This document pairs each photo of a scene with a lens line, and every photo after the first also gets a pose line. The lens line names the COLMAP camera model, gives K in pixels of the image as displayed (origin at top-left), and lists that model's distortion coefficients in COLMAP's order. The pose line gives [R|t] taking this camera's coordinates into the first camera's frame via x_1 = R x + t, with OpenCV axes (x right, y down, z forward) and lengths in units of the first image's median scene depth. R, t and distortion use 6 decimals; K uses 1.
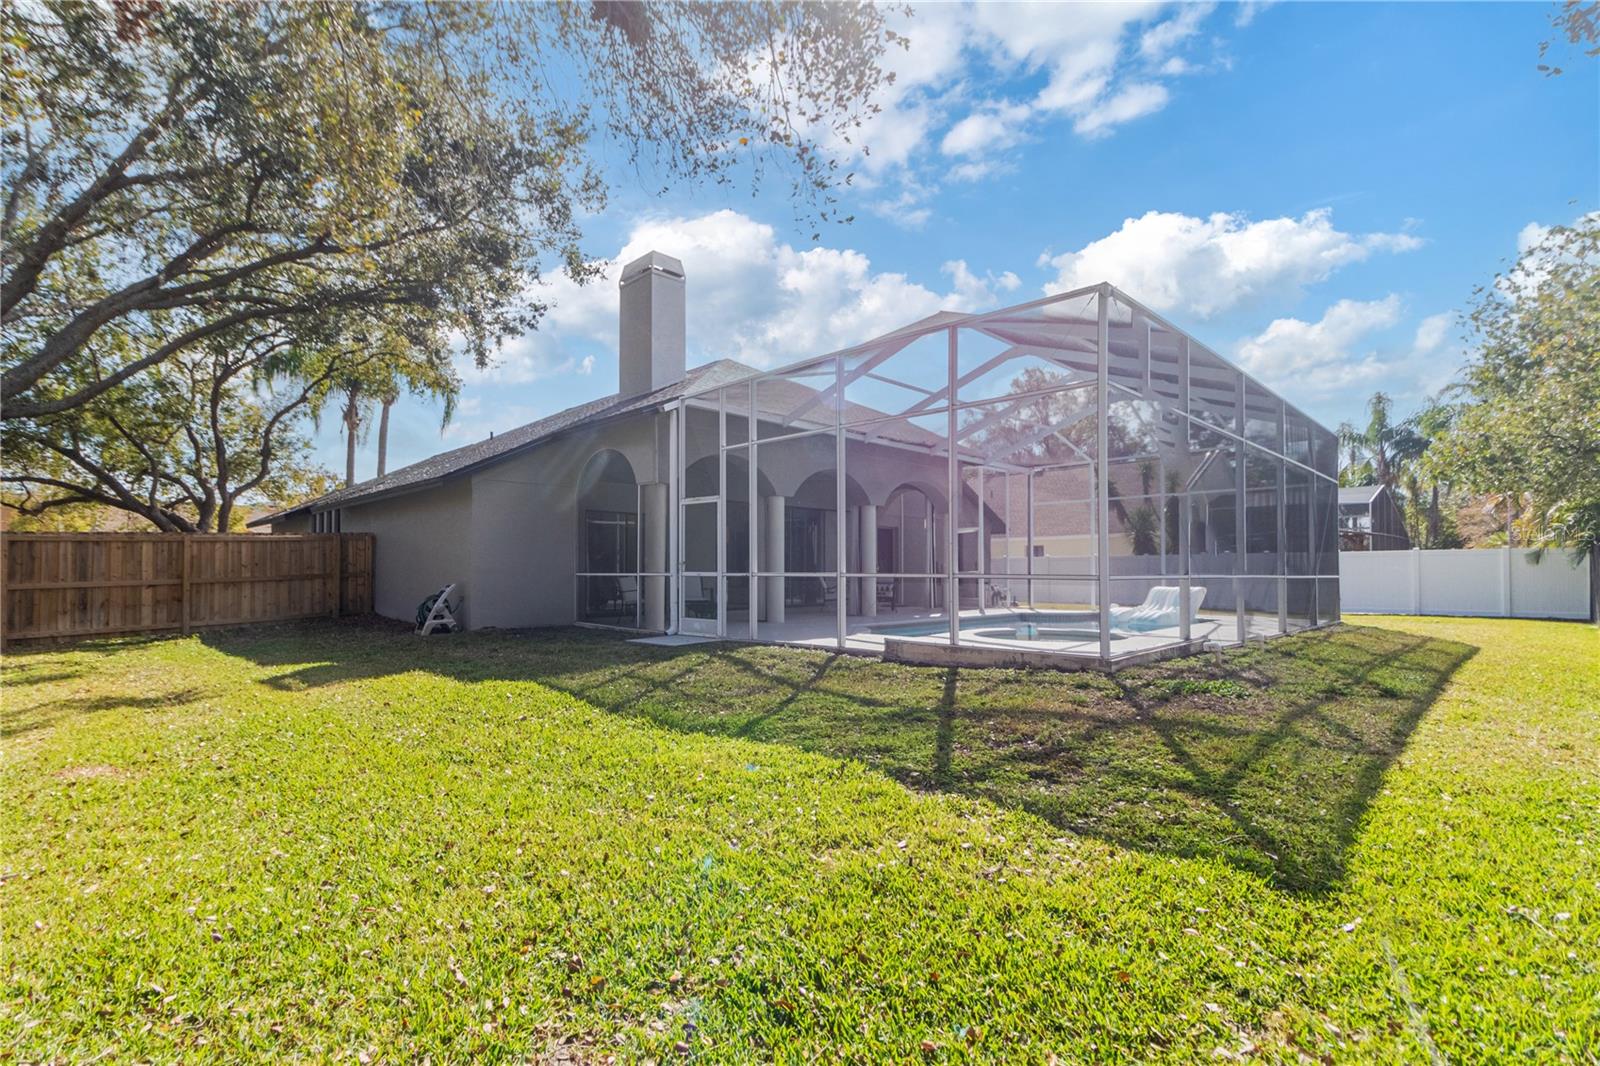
lens RADIAL K [[736.8, 0, 779.2], [0, 736.8, 583.1], [0, 0, 1]] dist [0.002590, 0.000353]
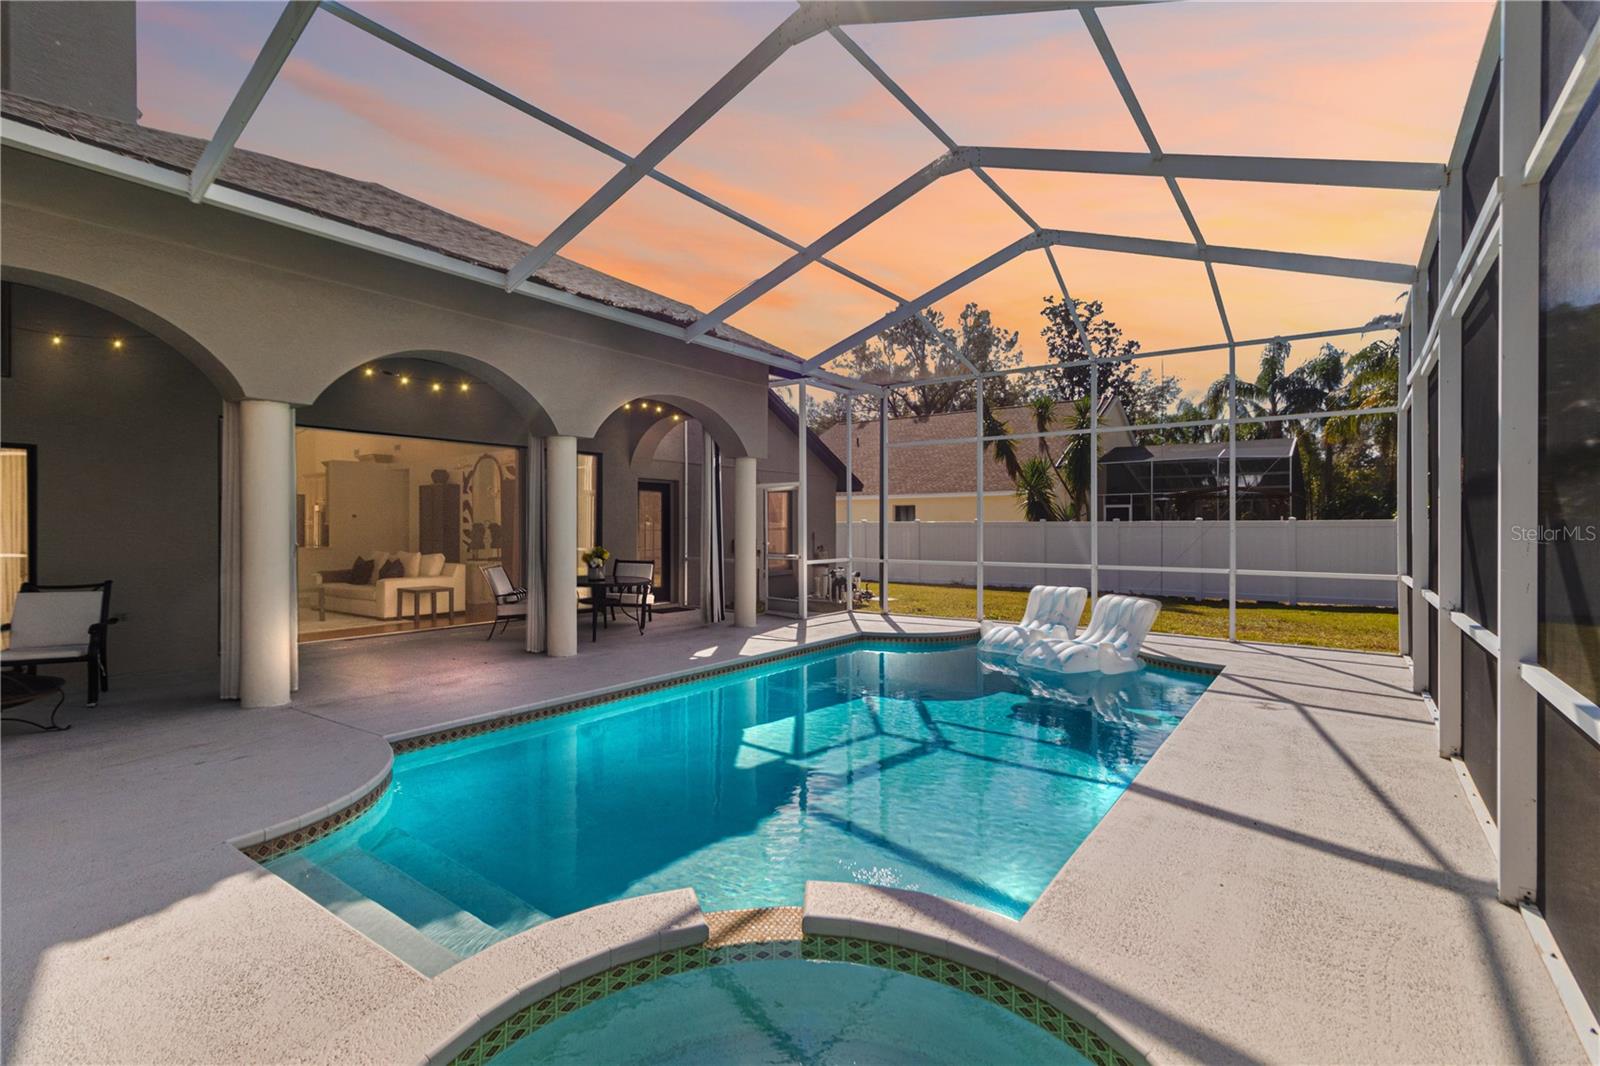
lens RADIAL K [[736.8, 0, 791.1], [0, 736.8, 532.3], [0, 0, 1]] dist [0.002590, 0.000353]
pose [[0.986020, 0.005702, 0.166527, 0.127151], [-0.006137, 0.999979, 0.002097, -0.027307], [-0.166511, -0.003090, 0.986035, 0.314133]]
